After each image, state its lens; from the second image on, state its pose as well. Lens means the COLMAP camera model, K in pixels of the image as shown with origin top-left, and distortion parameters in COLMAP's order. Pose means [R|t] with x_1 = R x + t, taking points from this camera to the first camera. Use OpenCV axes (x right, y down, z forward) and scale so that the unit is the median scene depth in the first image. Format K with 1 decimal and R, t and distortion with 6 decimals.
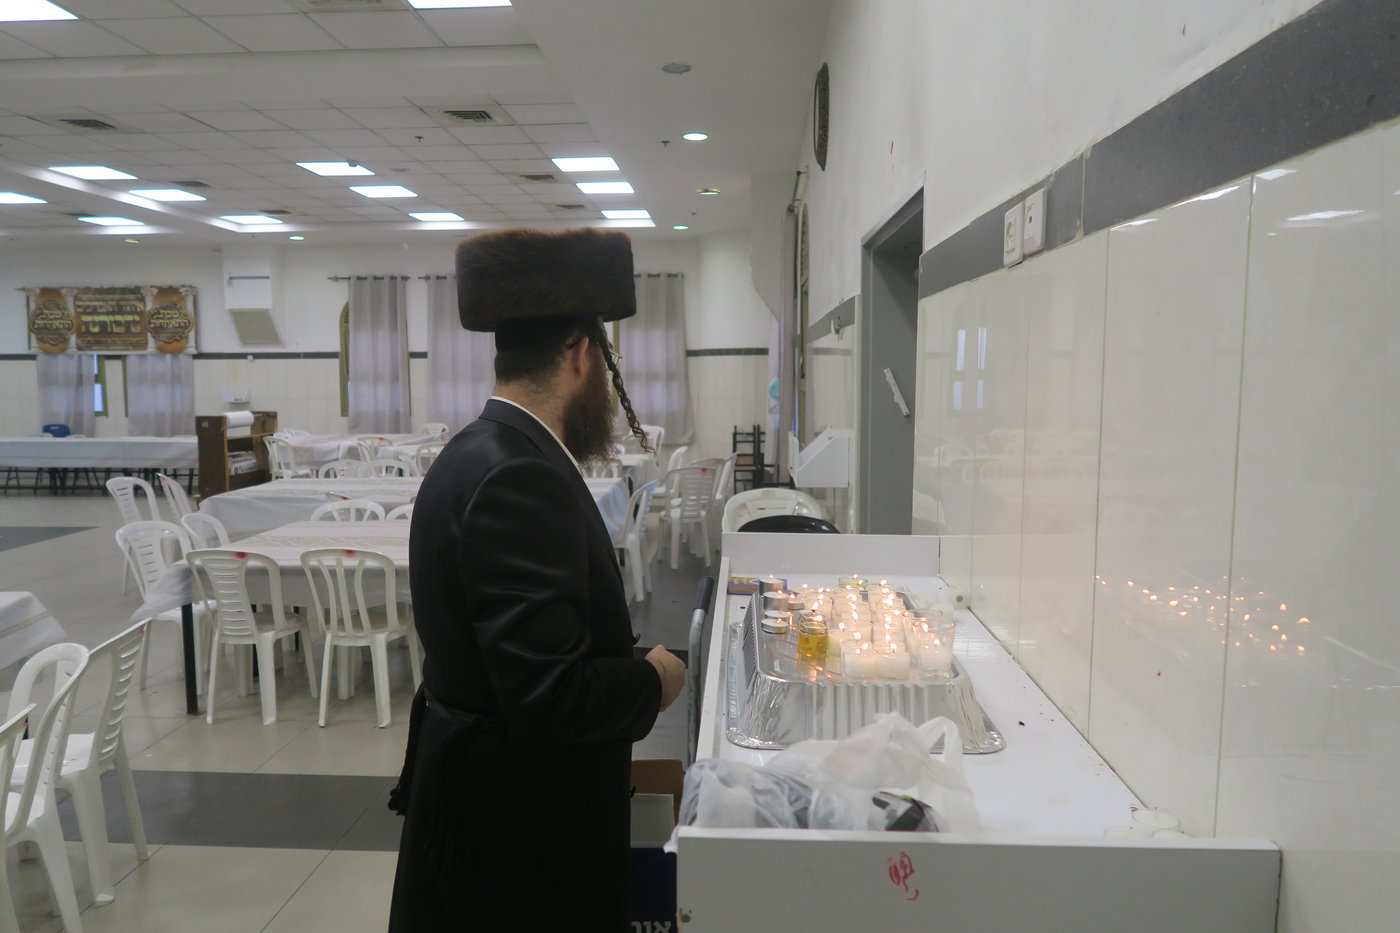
lens RADIAL K [[1040.6, 0, 700.0], [0, 1040.6, 466.5], [0, 0, 1]] dist [-0.029440, 0.002500]
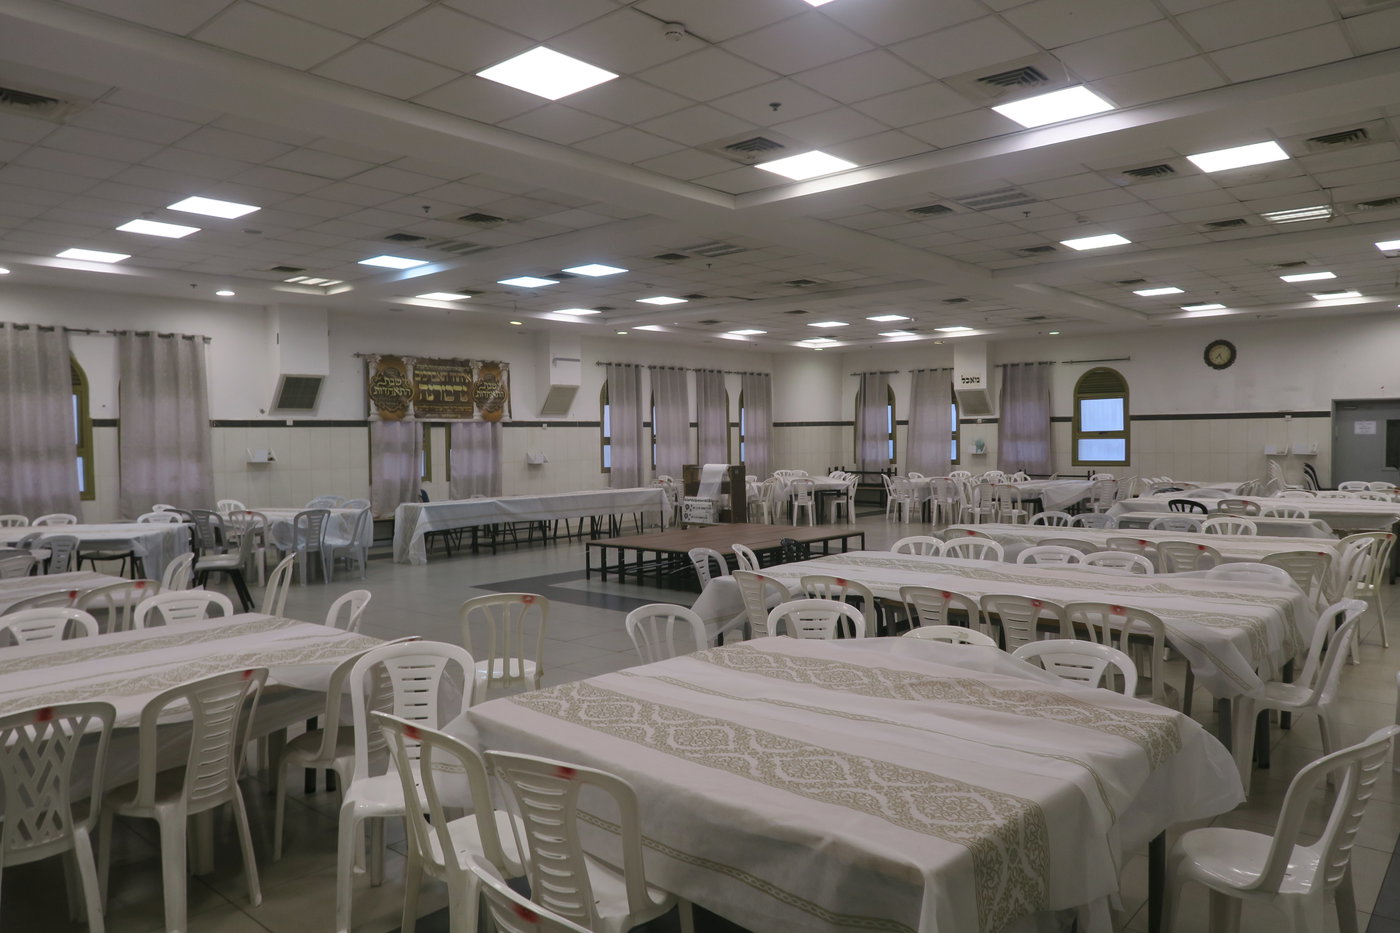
lens RADIAL K [[986.7, 0, 700.0], [0, 986.7, 466.5], [0, 0, 1]] dist [-0.006397, 0.006377]
pose [[0.622574, -0.027898, 0.782064, -1.204881], [0.080113, 0.996386, -0.028232, -0.013249], [-0.778450, 0.080230, 0.622559, 0.167110]]
